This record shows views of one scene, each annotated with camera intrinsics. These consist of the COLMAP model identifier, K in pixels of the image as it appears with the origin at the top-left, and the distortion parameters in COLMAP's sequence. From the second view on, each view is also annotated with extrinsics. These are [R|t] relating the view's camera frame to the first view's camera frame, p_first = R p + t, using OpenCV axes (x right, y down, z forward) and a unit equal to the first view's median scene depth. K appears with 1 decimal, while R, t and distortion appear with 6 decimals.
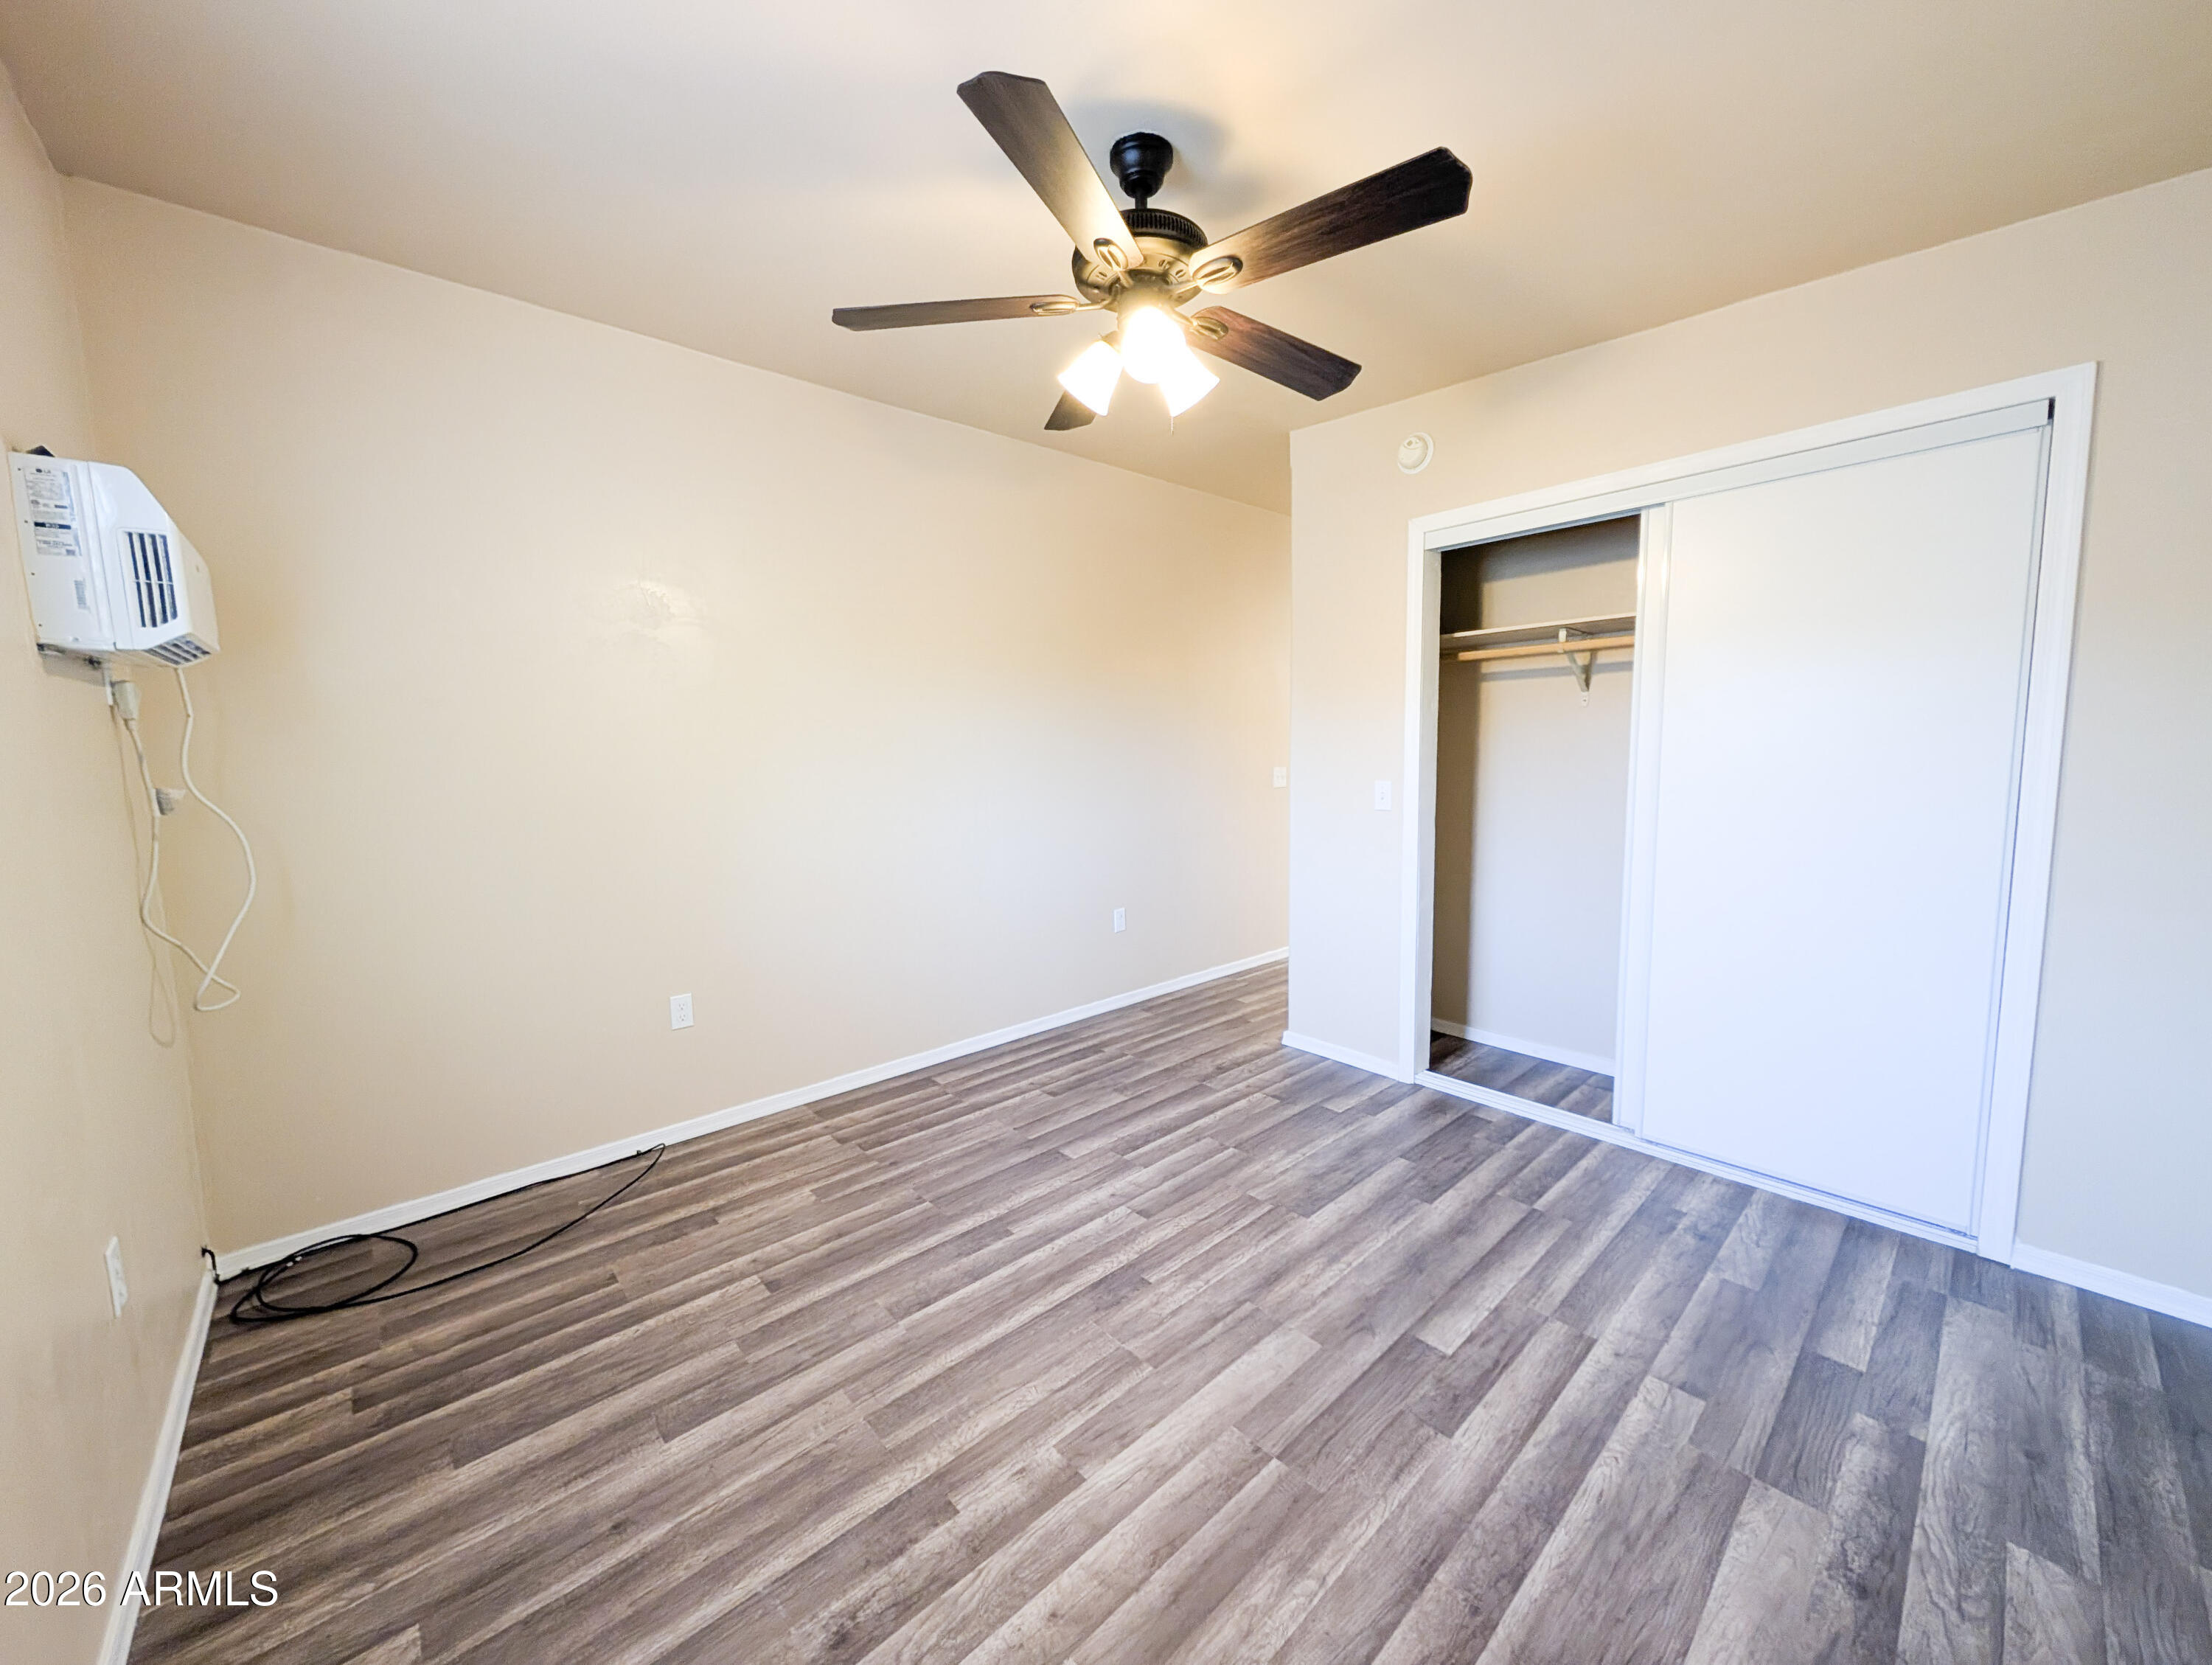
lens RADIAL K [[837.5, 0, 1103.6], [0, 837.5, 833.0], [0, 0, 1]] dist [-0.000655, 0.001077]
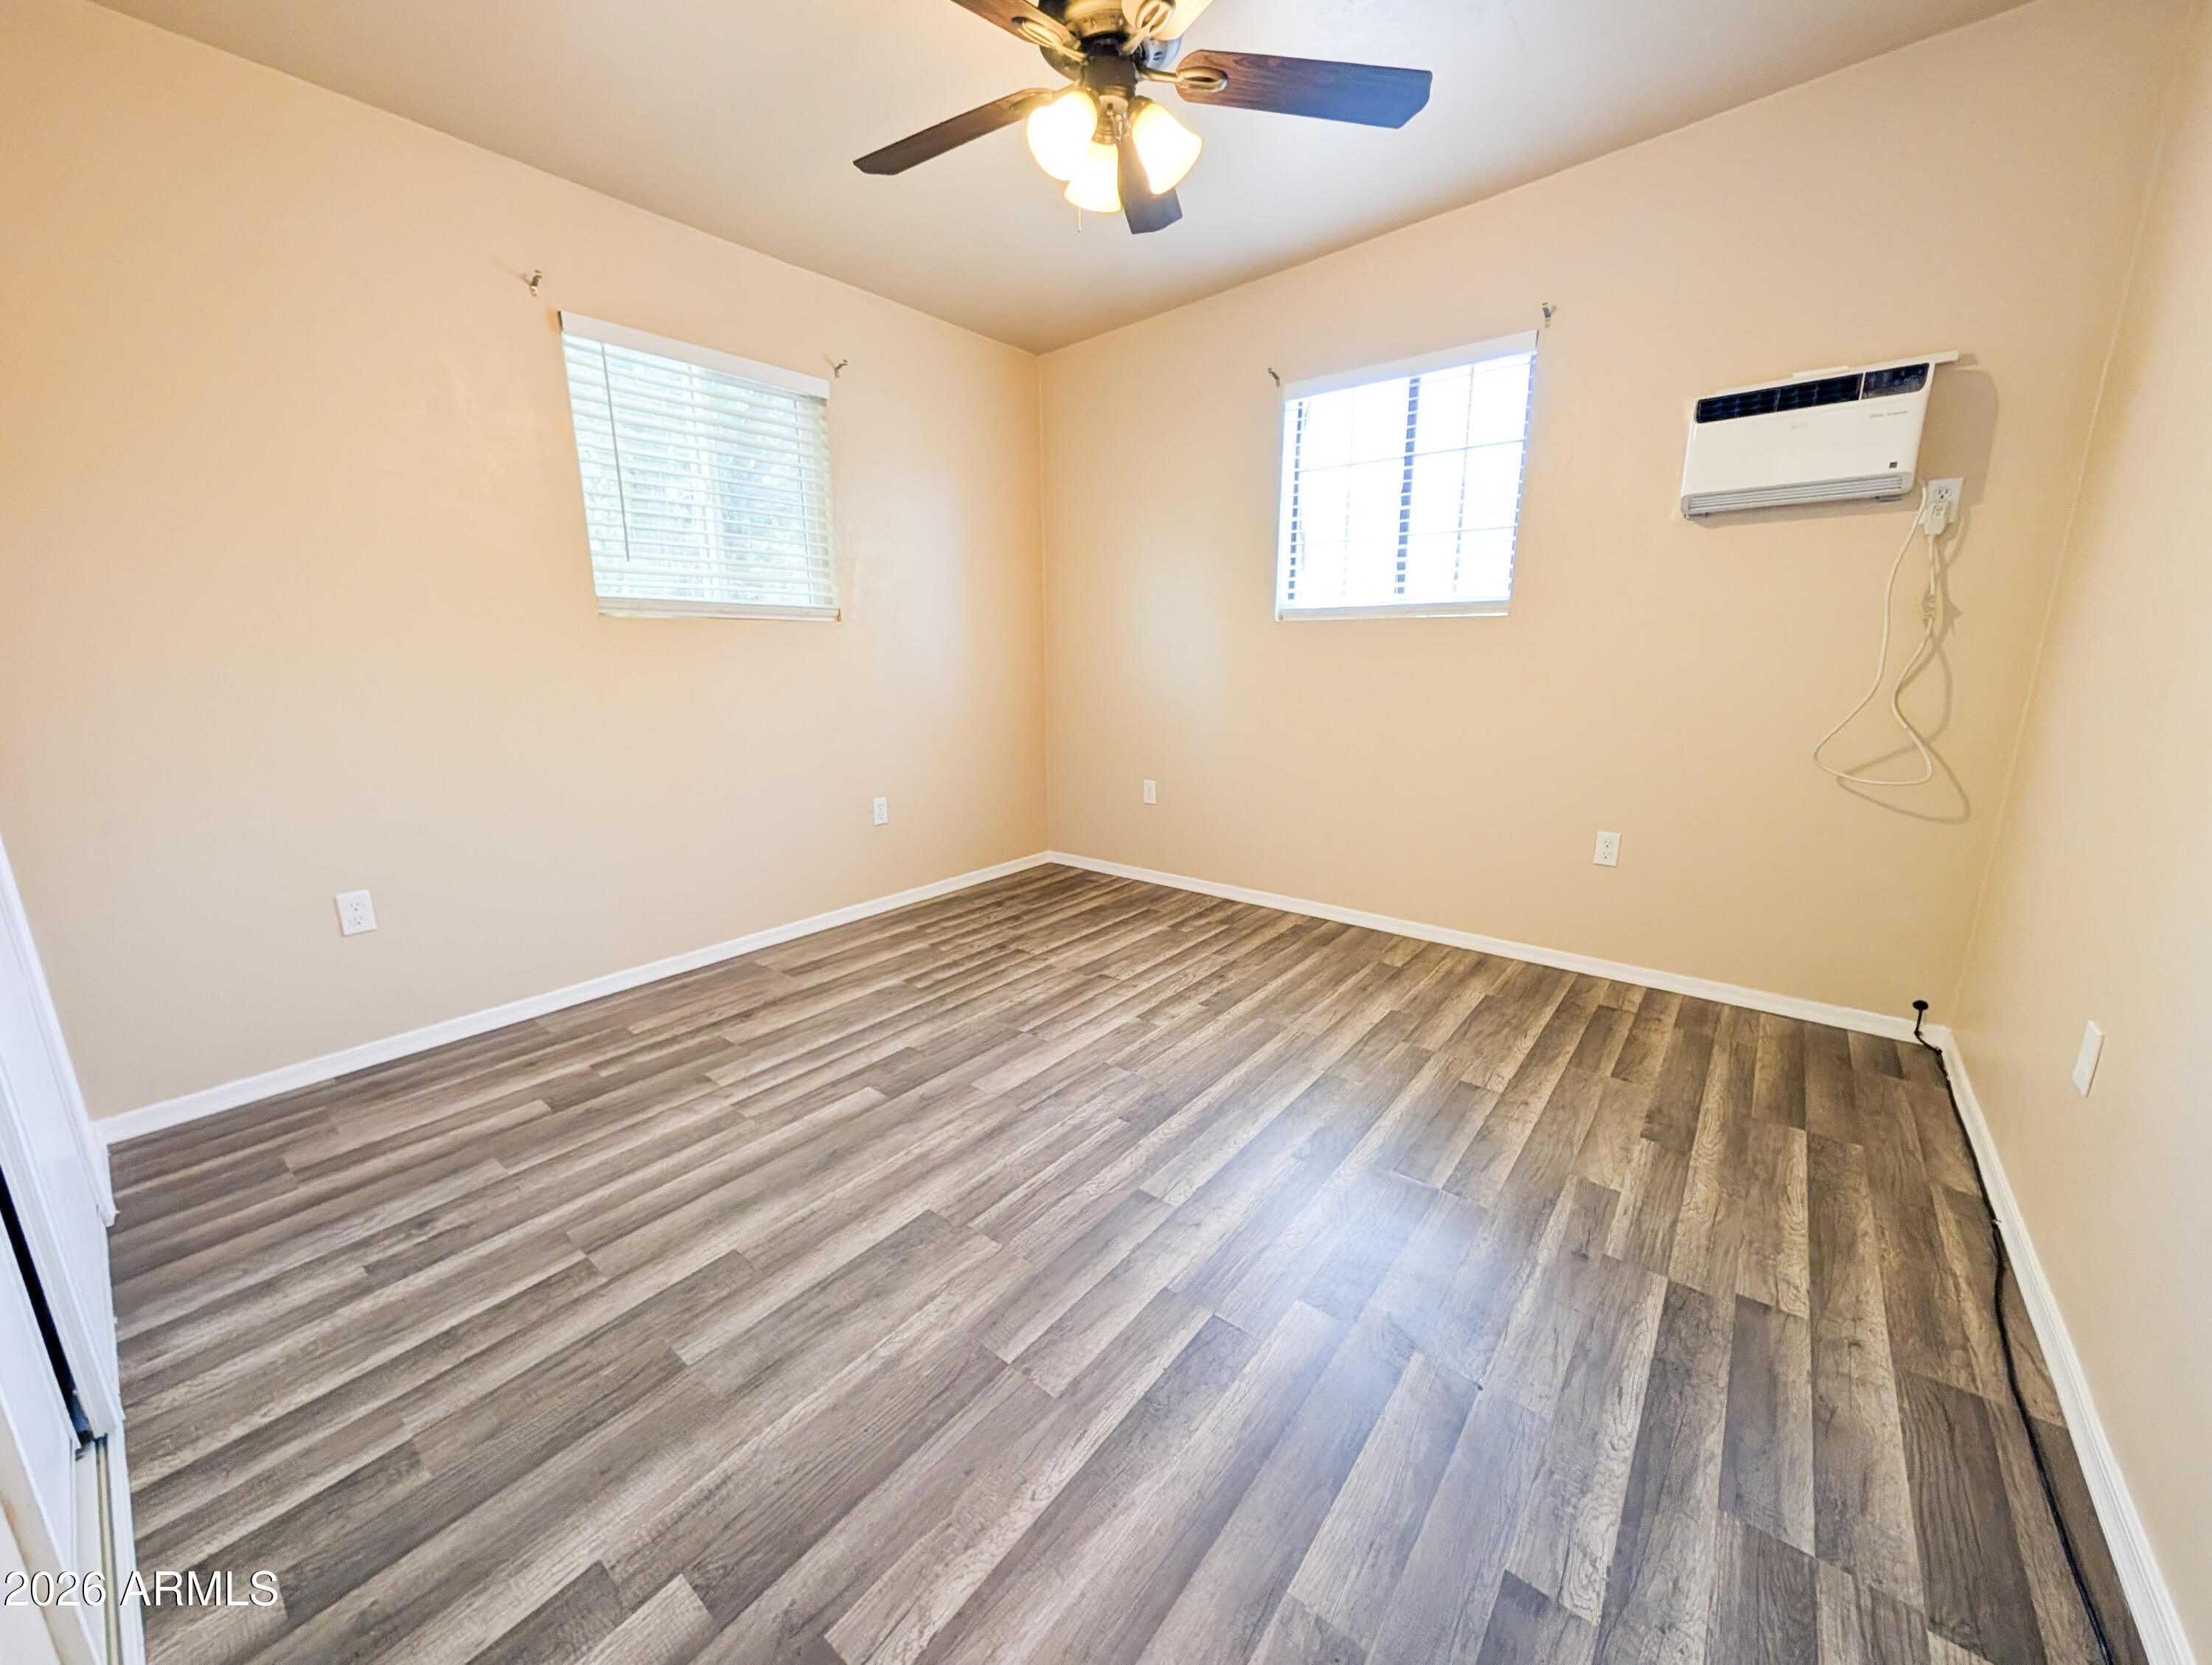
lens RADIAL K [[837.5, 0, 1103.6], [0, 837.5, 833.8], [0, 0, 1]] dist [-0.000655, 0.001077]
pose [[-0.987692, 0.056331, -0.145917, 0.204564], [0.005510, 0.944849, 0.327459, -0.114207], [0.156316, 0.322624, -0.933530, 1.848263]]
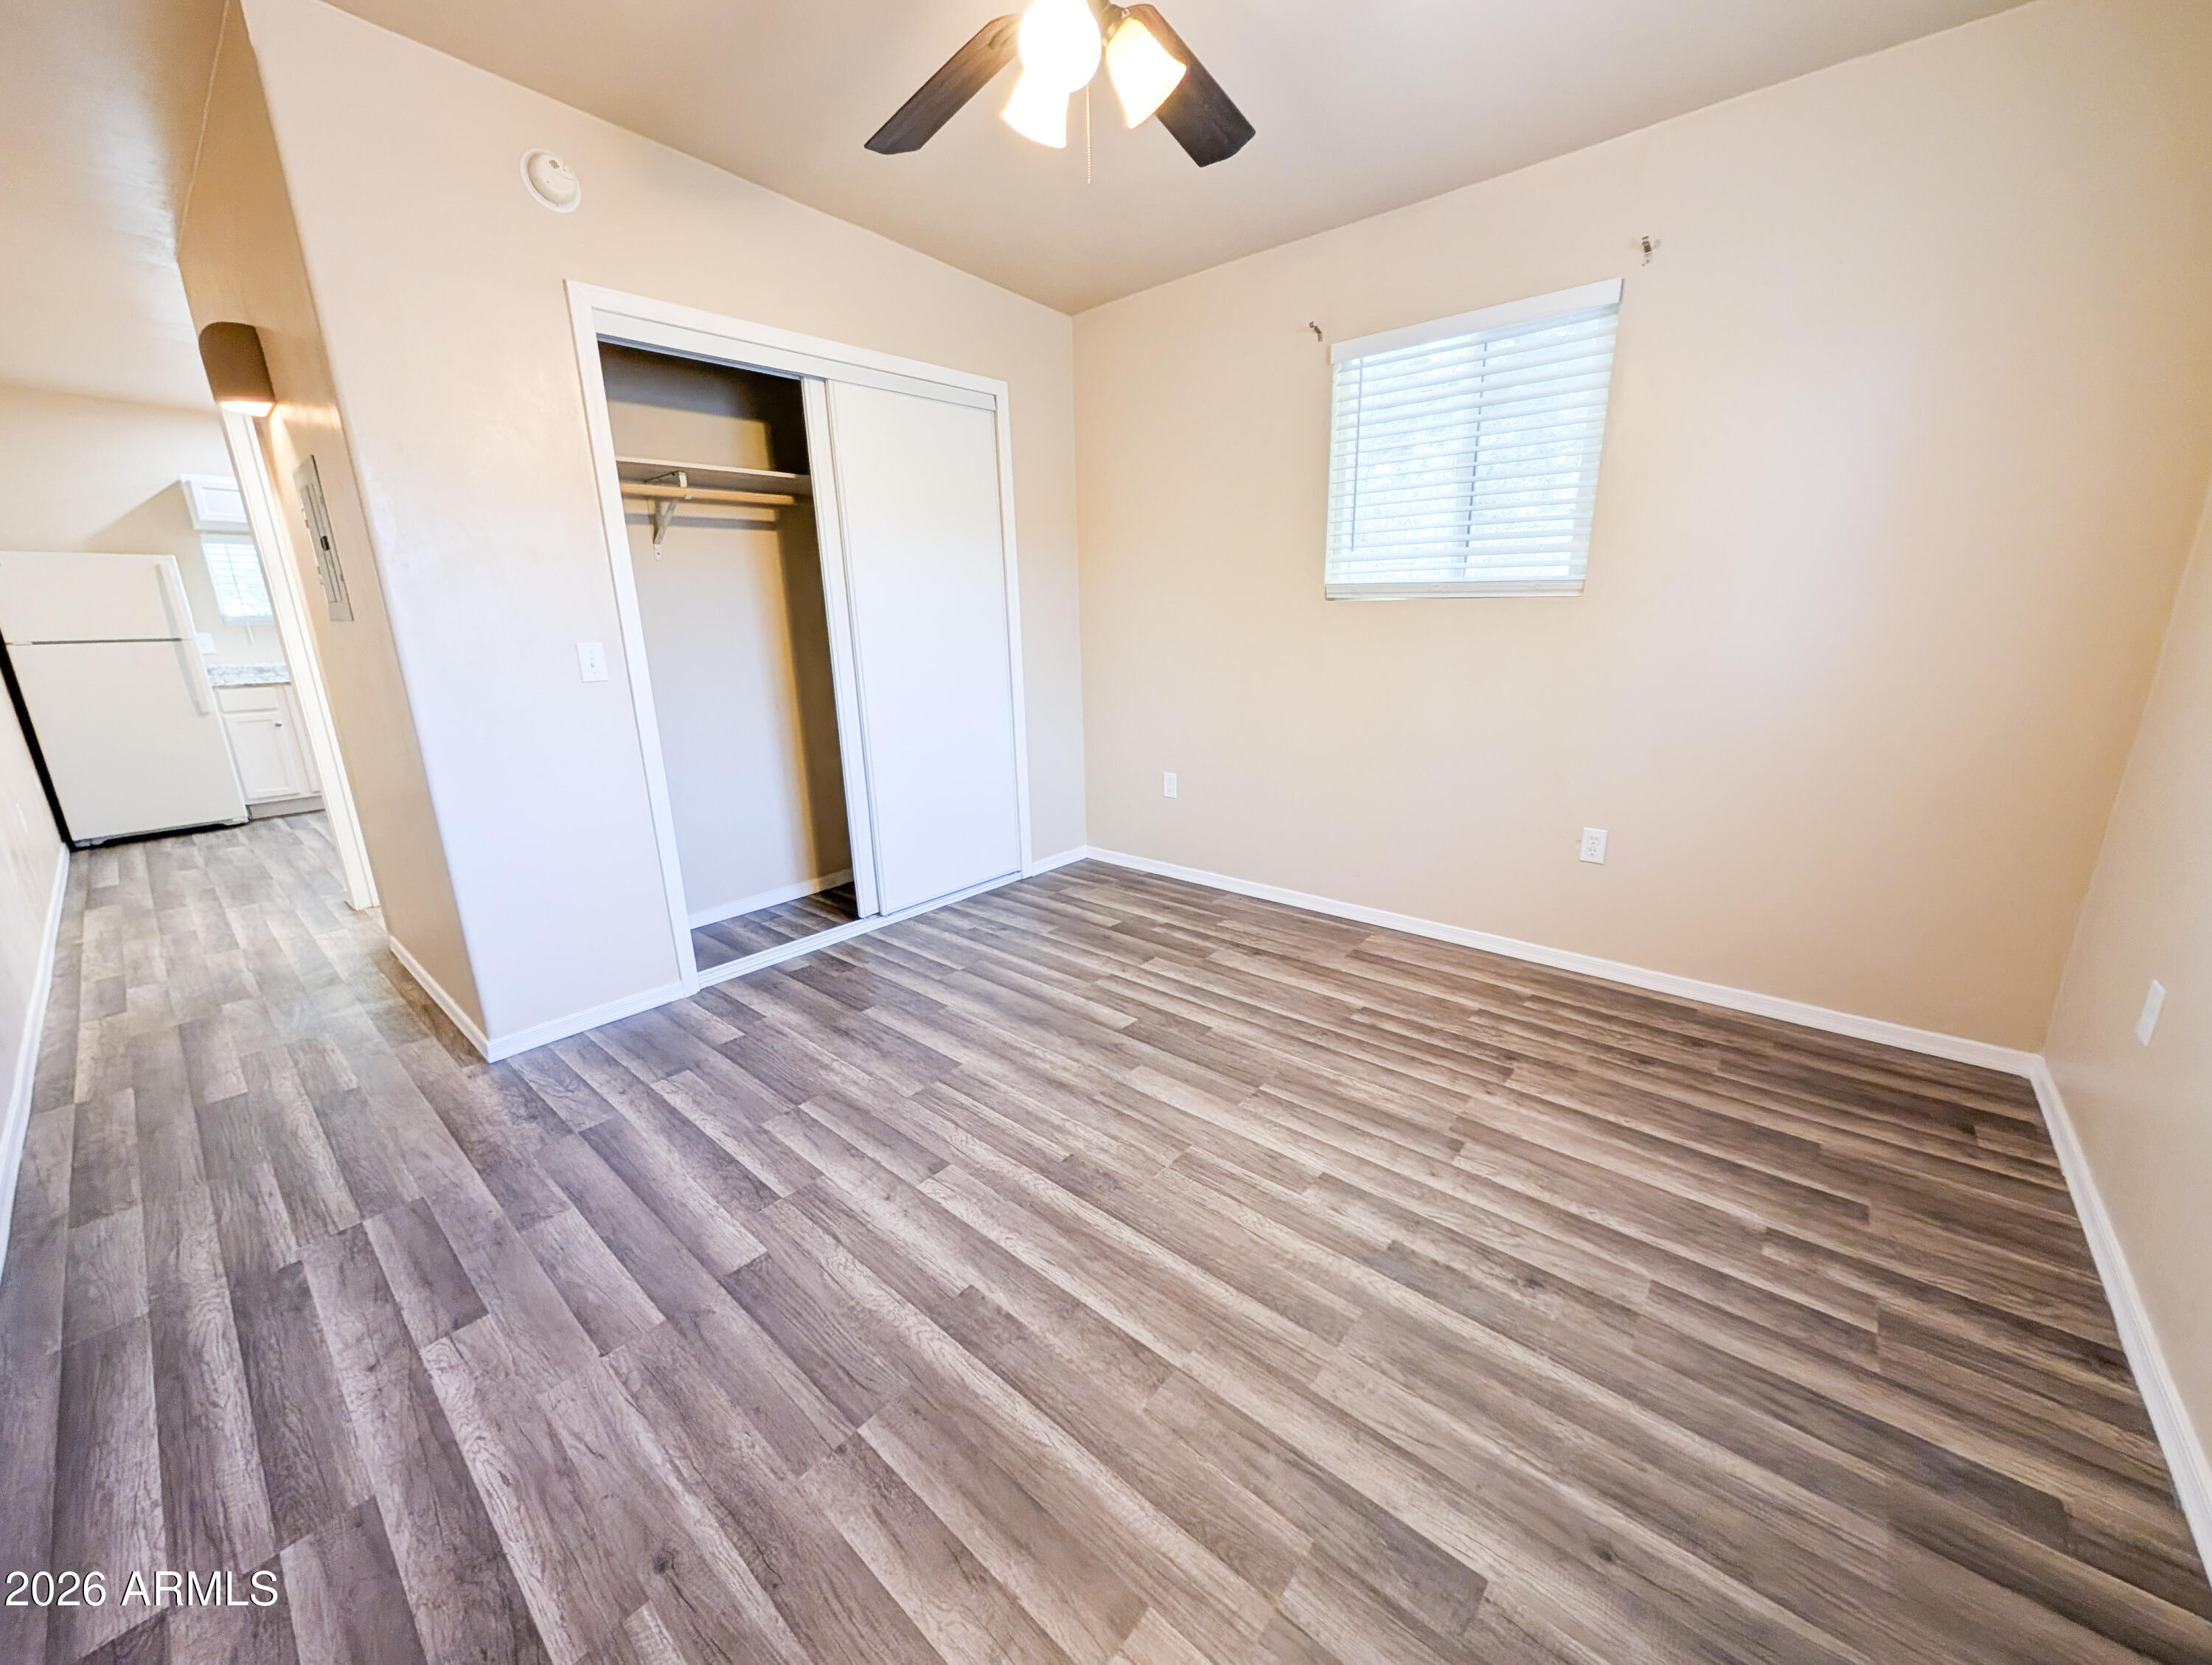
lens RADIAL K [[837.5, 0, 1105.6], [0, 837.5, 833.3], [0, 0, 1]] dist [-0.000655, 0.001077]
pose [[-0.121040, -0.239506, 0.963320, -0.782370], [0.128389, 0.958527, 0.254446, -0.046156], [-0.984310, 0.154478, -0.085270, 0.999679]]
